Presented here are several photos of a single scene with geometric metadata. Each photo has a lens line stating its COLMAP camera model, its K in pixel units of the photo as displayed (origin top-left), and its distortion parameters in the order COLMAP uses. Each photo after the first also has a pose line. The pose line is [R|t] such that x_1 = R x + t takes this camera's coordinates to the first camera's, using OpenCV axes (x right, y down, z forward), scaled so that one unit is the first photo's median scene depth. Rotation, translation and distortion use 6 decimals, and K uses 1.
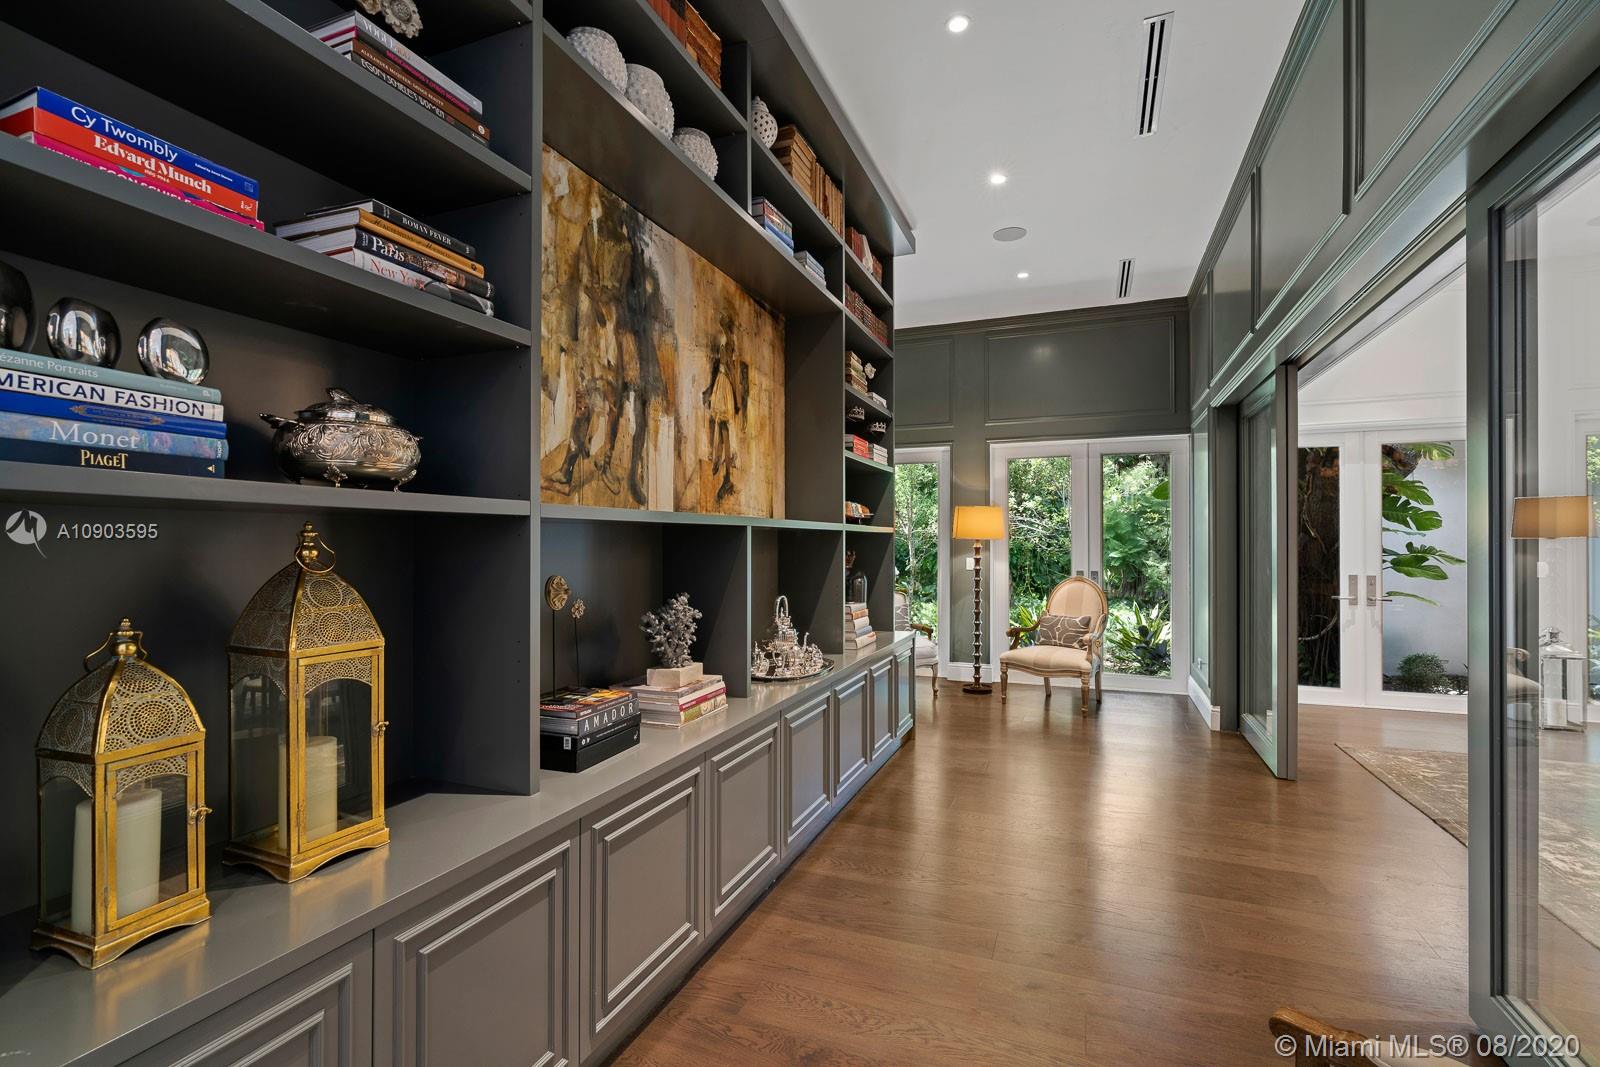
lens RADIAL K [[723.9, 0, 797.2], [0, 723.9, 539.1], [0, 0, 1]] dist [-0.004401, 0.002237]
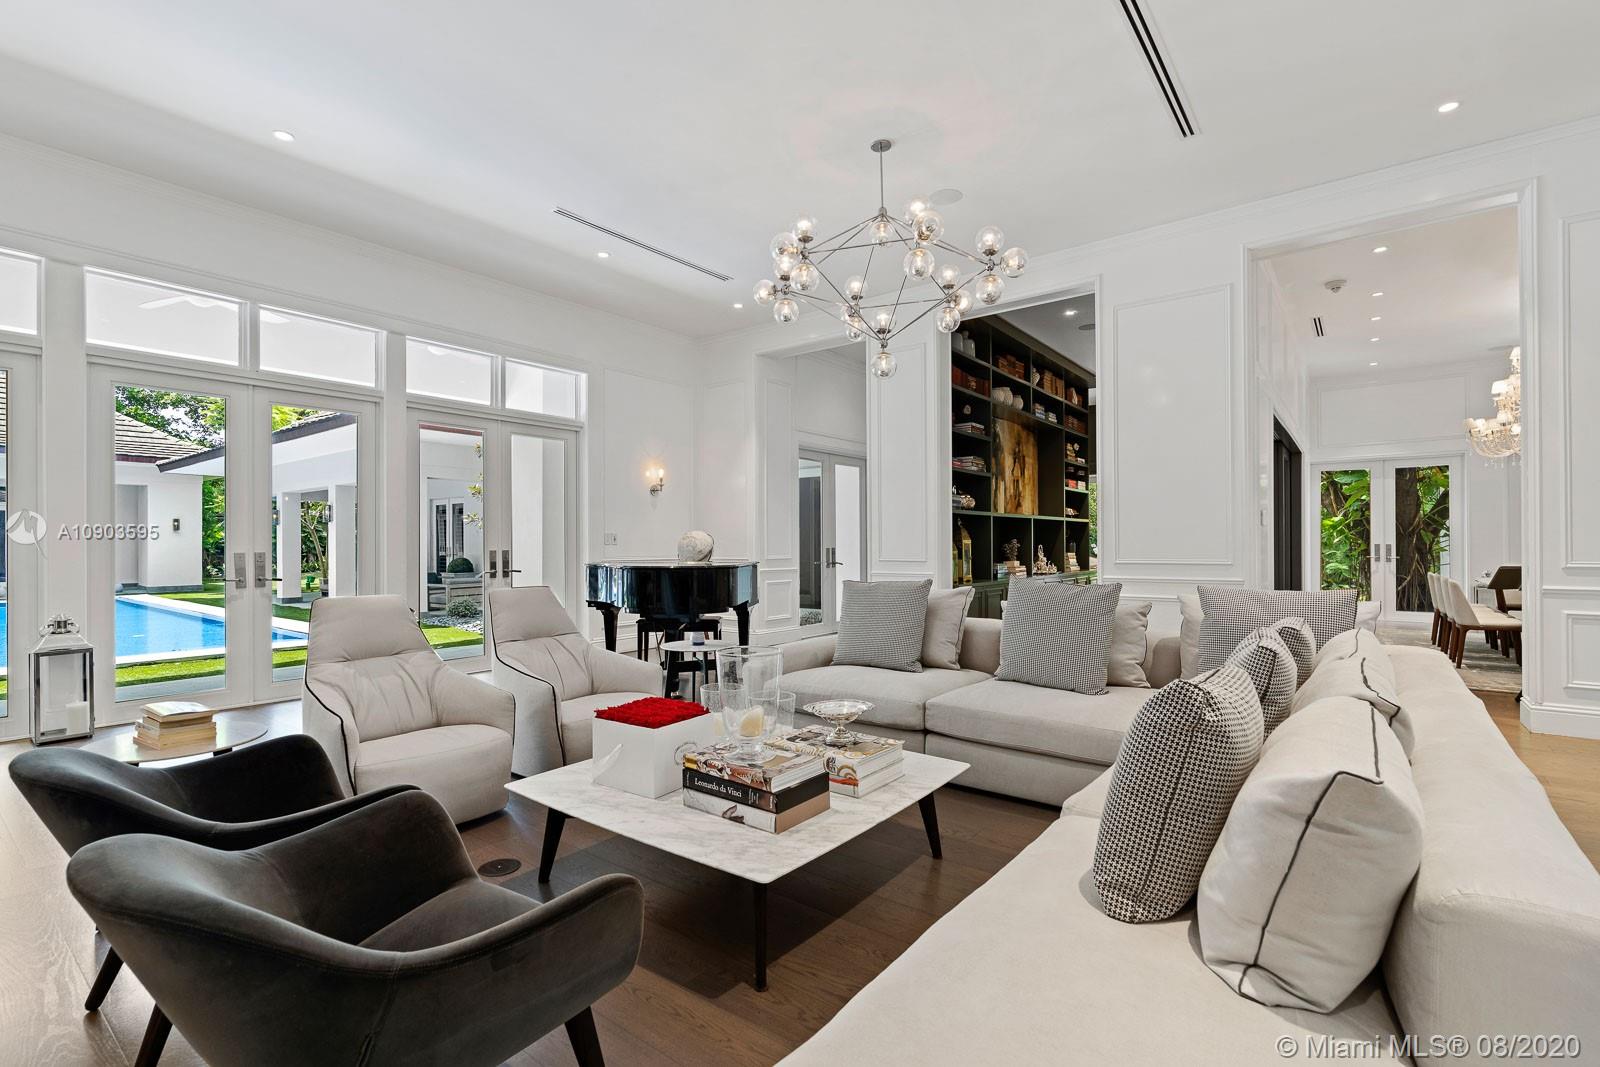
lens RADIAL K [[723.9, 0, 799.3], [0, 723.9, 539.3], [0, 0, 1]] dist [-0.004401, 0.002237]
pose [[0.962012, -0.005457, -0.272952, -0.133604], [0.005826, 0.999983, 0.000544, 0.046463], [0.272944, -0.002114, 0.962027, -1.612076]]
